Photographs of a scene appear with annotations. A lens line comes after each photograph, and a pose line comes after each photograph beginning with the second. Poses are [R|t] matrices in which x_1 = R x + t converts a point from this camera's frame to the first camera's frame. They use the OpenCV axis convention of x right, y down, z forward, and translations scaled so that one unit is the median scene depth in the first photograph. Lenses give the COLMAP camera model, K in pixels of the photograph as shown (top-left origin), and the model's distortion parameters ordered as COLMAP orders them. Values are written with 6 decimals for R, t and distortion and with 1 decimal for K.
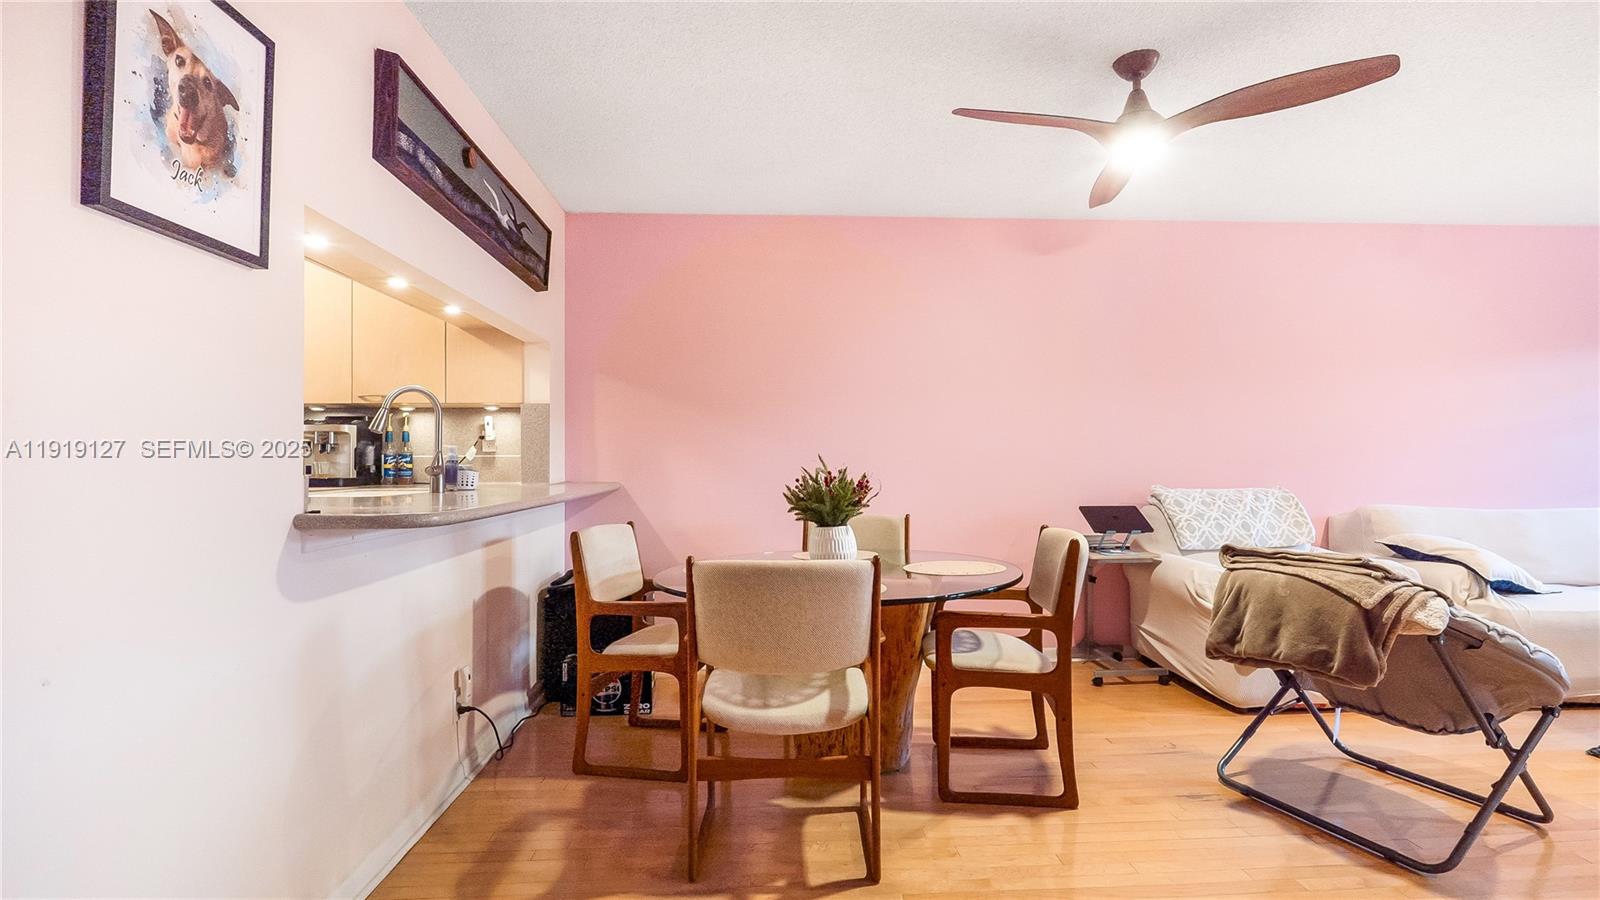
lens RADIAL K [[727.2, 0, 820.6], [0, 727.2, 448.5], [0, 0, 1]] dist [-0.002773, -0.000104]
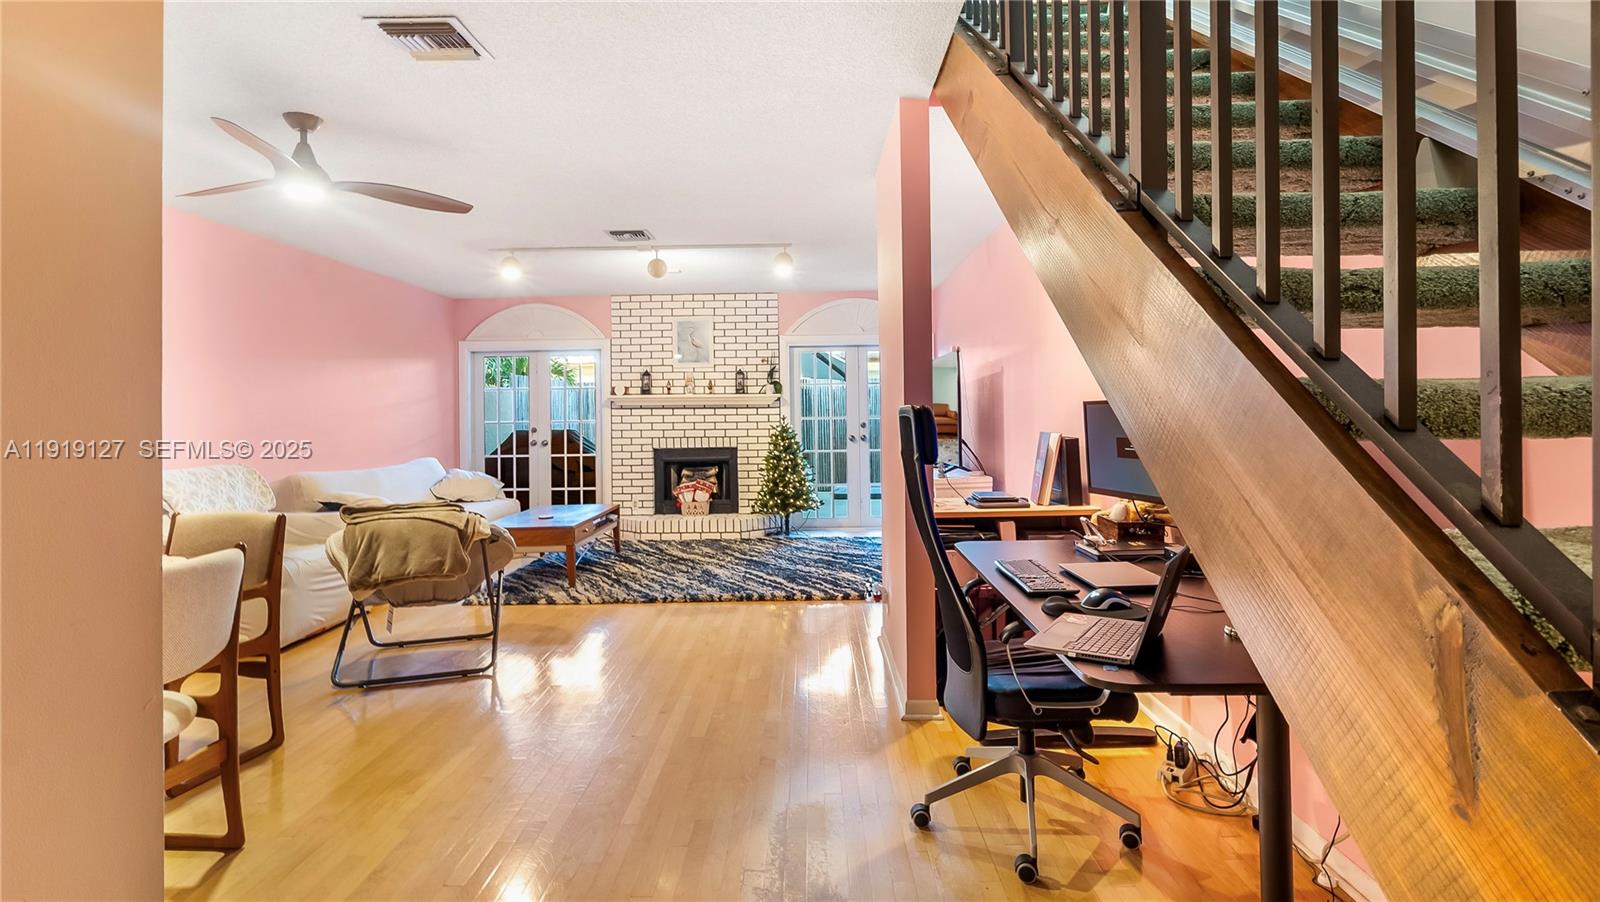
lens RADIAL K [[753.1, 0, 768.1], [0, 753.1, 409.2], [0, 0, 1]] dist [-0.001067, 0.000144]
pose [[0.109950, 0.014744, 0.993828, -0.760538], [-0.004512, 0.999887, -0.014334, -0.030765], [-0.993927, -0.002908, 0.110004, 0.083056]]
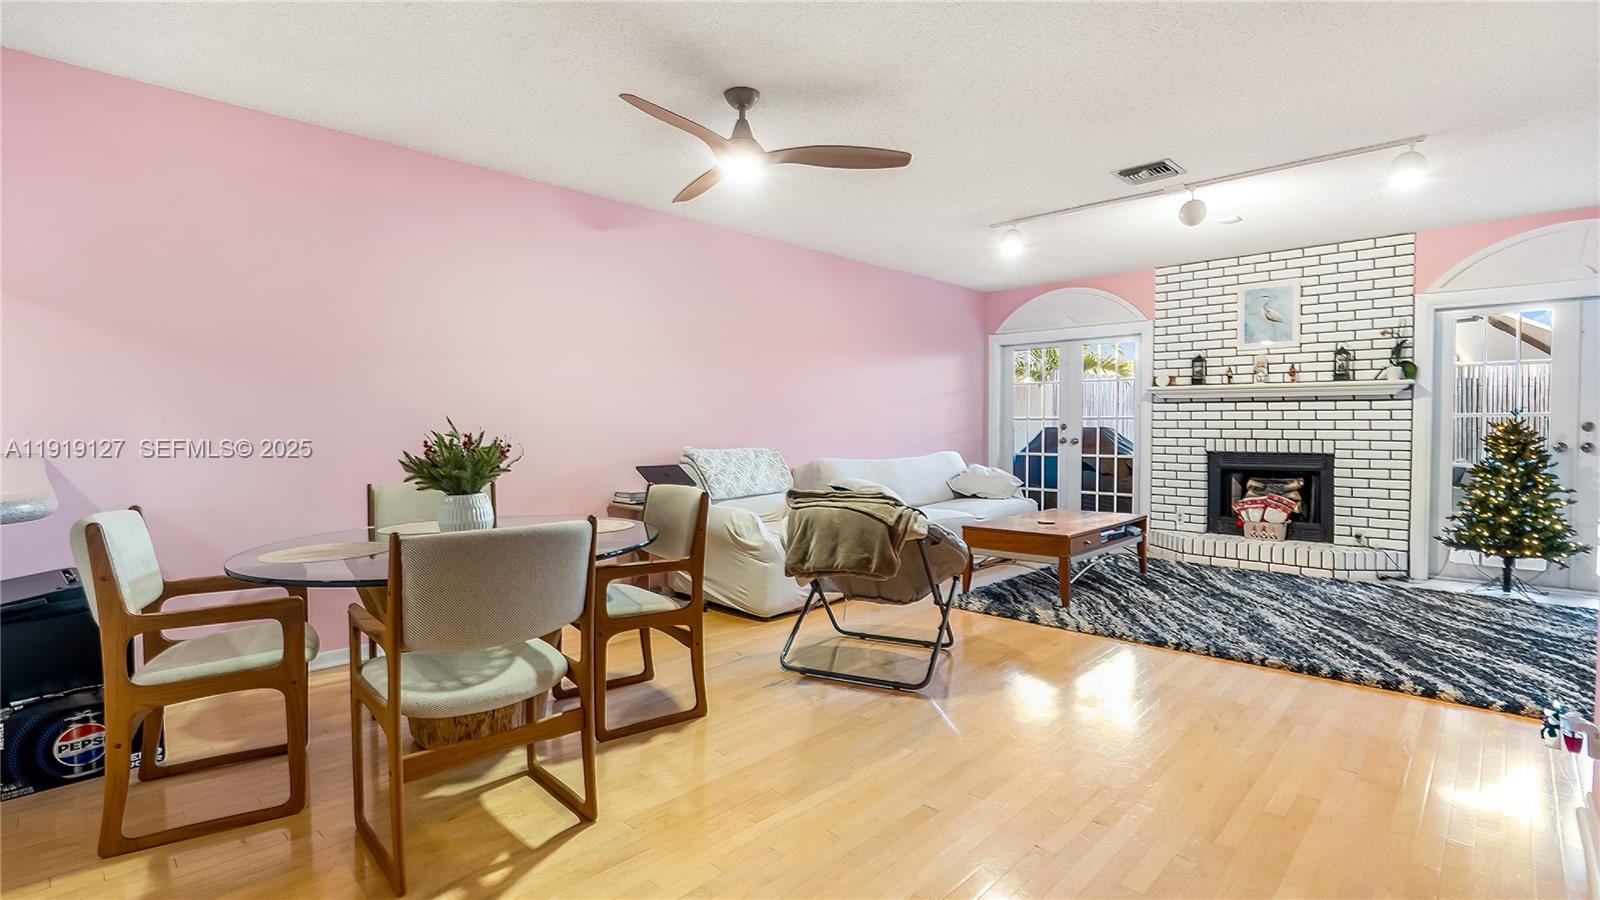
lens RADIAL K [[718.8, 0, 799.4], [0, 718.8, 443.6], [0, 0, 1]] dist [-0.004003, -0.000110]
pose [[0.739754, -0.011483, 0.672779, -0.316007], [-0.016191, 0.999261, 0.034858, 0.003426], [-0.672682, -0.036680, 0.739022, 0.033426]]
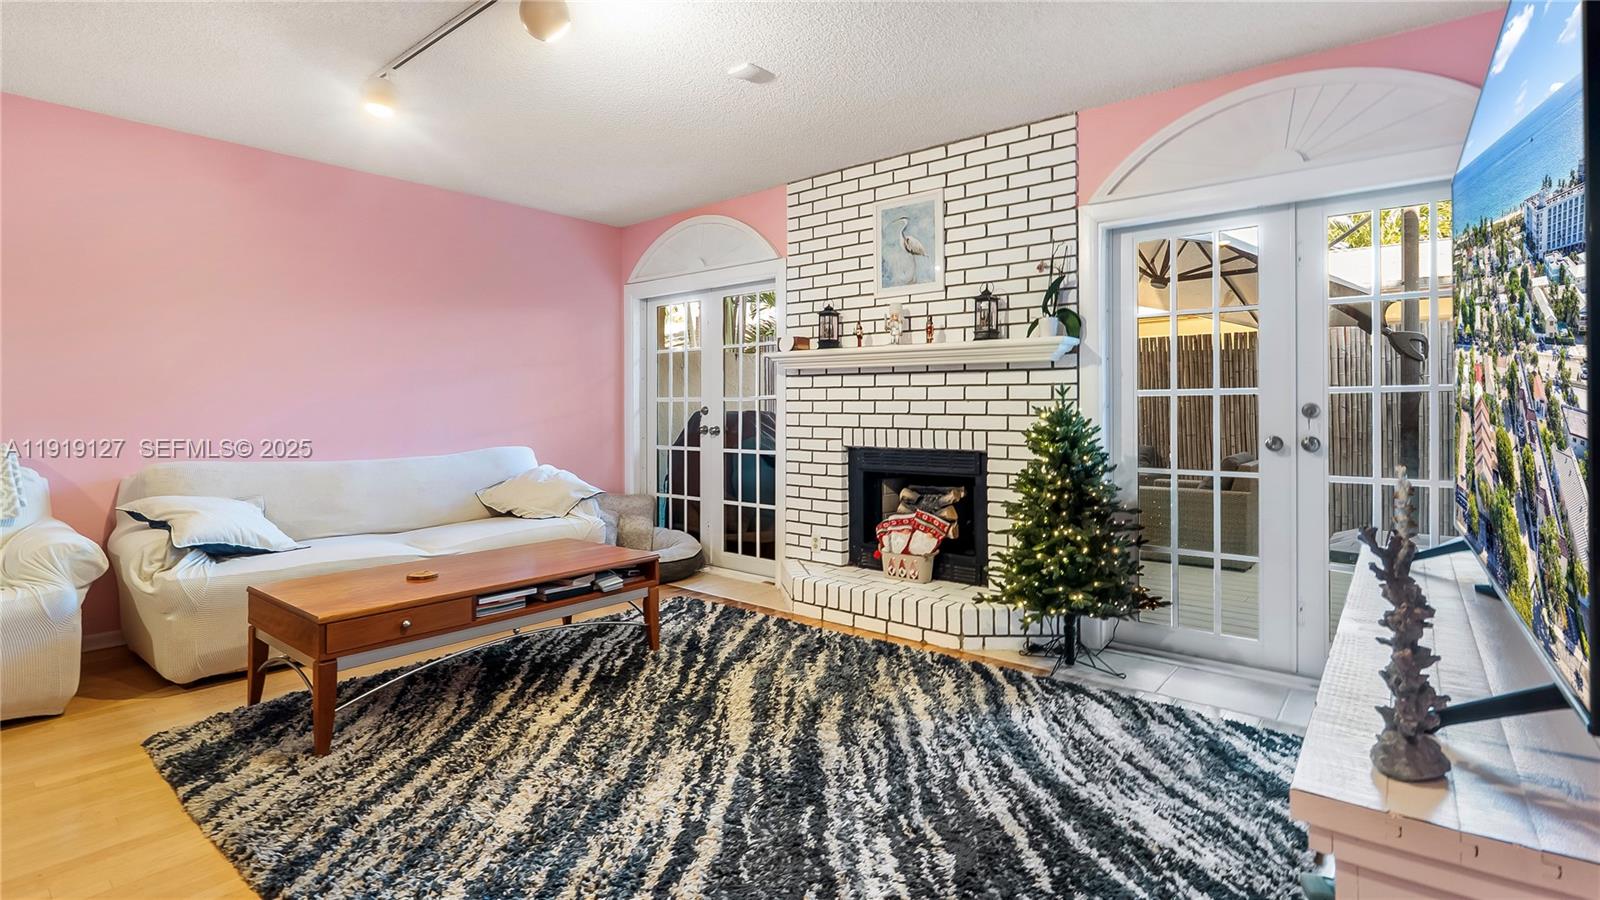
lens RADIAL K [[749.5, 0, 780.5], [0, 749.5, 410.6], [0, 0, 1]] dist [-0.001183, -0.000636]
pose [[0.687079, 0.003345, 0.726575, 1.053486], [-0.016867, 0.999793, 0.011347, -0.009176], [-0.726387, -0.020051, 0.686993, -0.194463]]
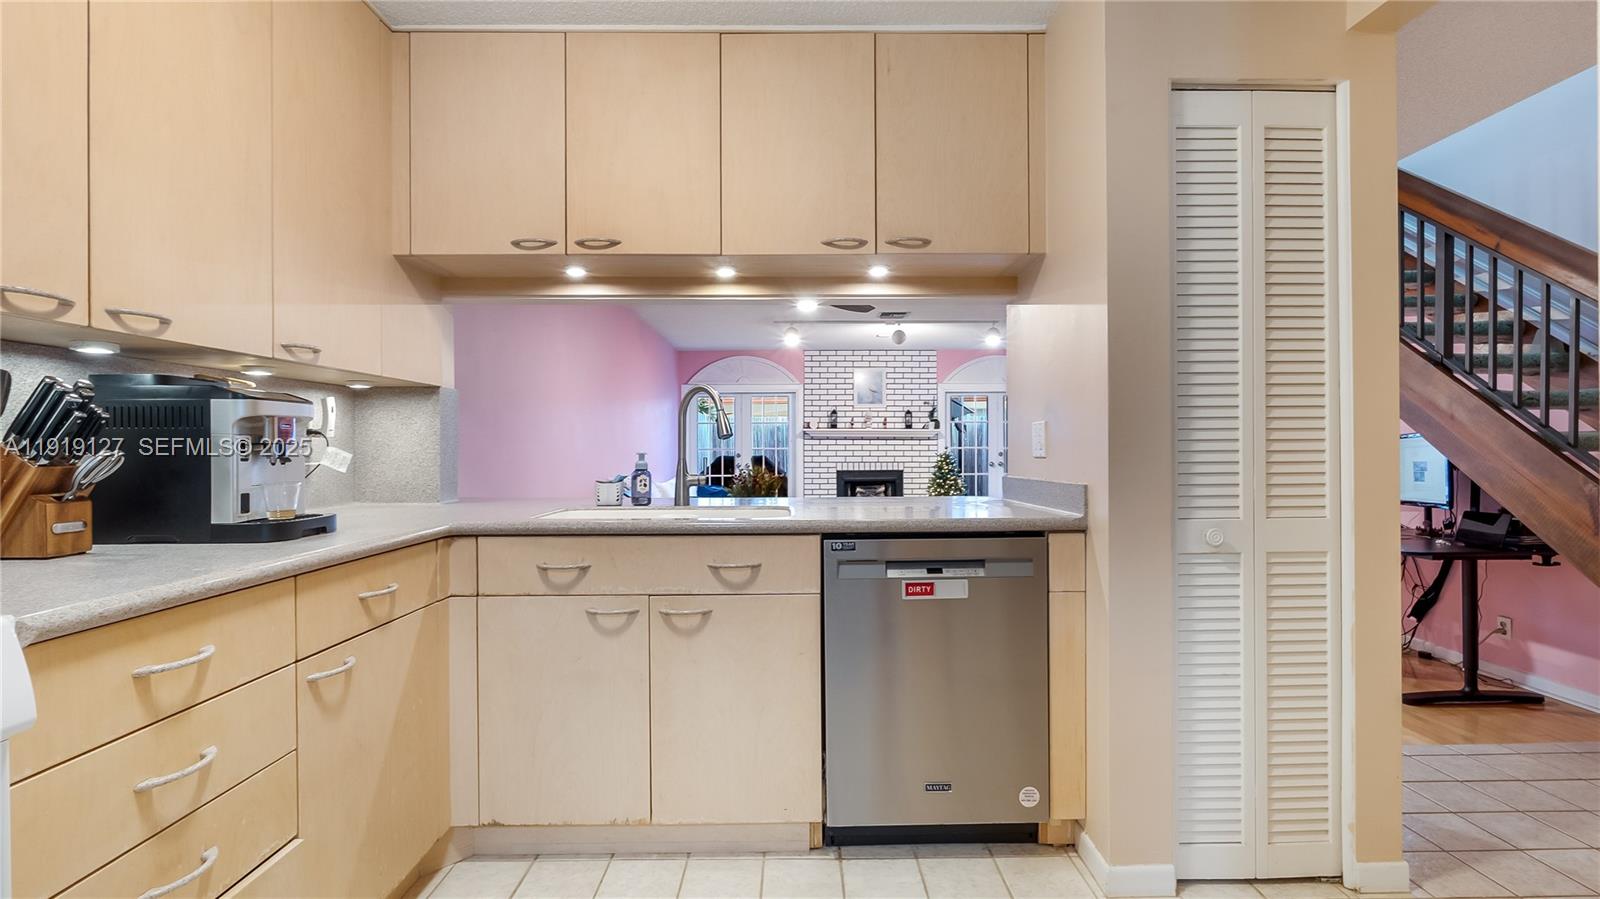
lens RADIAL K [[708.1, 0, 800.0], [0, 708.1, 449.5], [0, 0, 1]] dist [0.000764, 0.000021]
pose [[0.071945, 0.005052, 0.997396, -1.509716], [-0.015176, 0.999877, -0.003970, -0.002559], [-0.997293, -0.014851, 0.072013, 0.877653]]
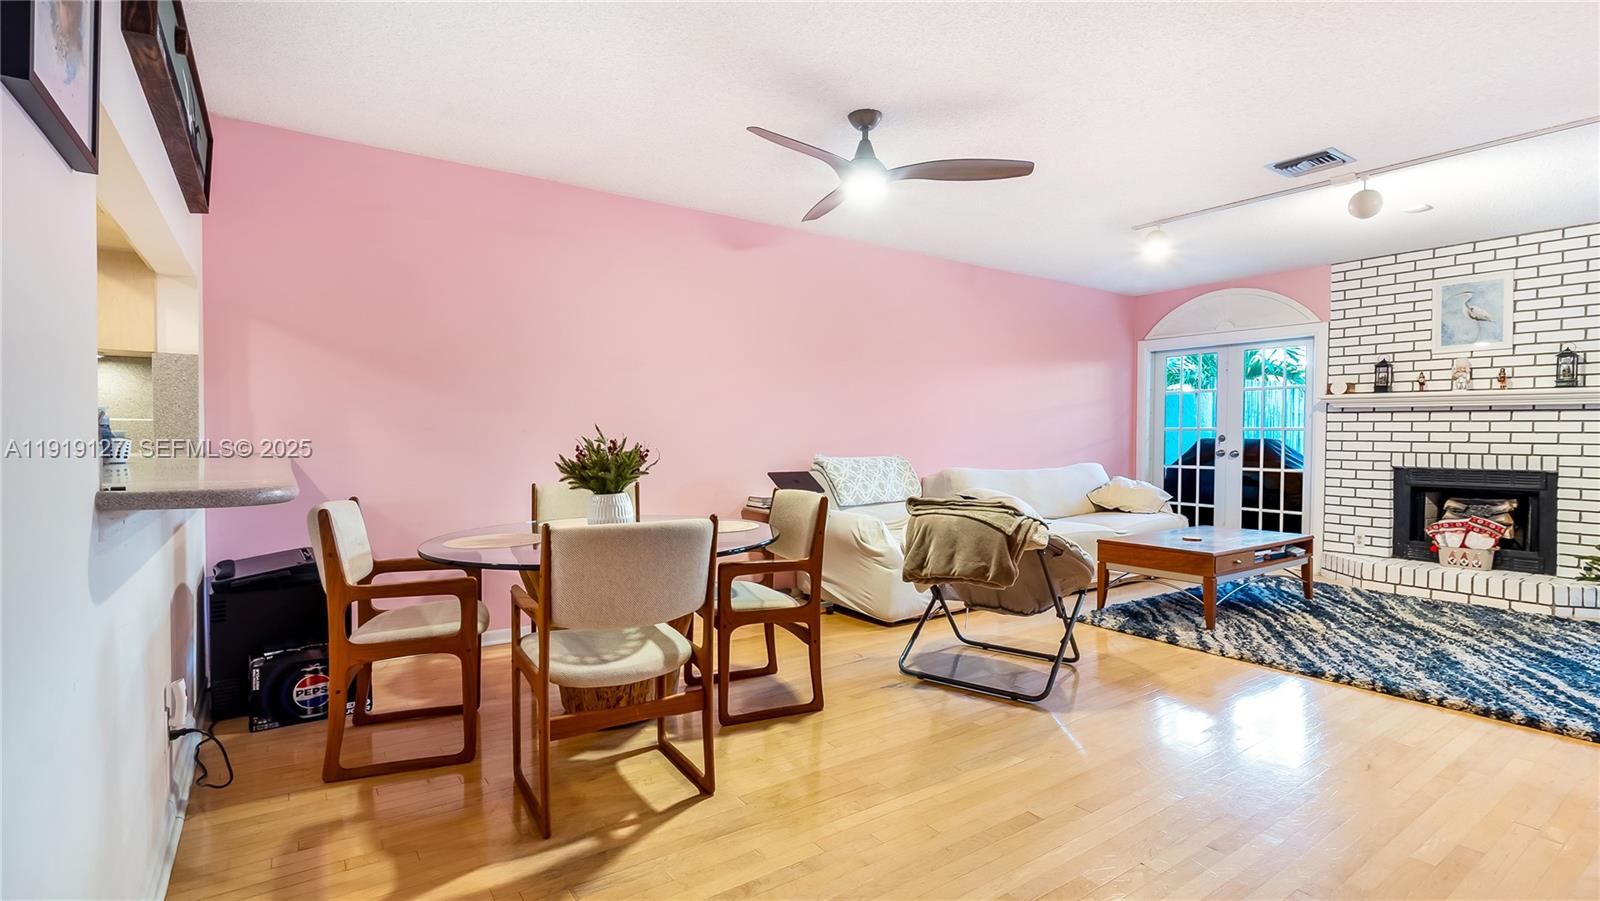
lens RADIAL K [[719.7, 0, 806.9], [0, 719.7, 447.6], [0, 0, 1]] dist [-0.001824, -0.000657]
pose [[0.853292, 0.001558, 0.521431, -0.311570], [-0.020983, 0.999288, 0.031352, 0.002745], [-0.521011, -0.037693, 0.852717, -0.031794]]
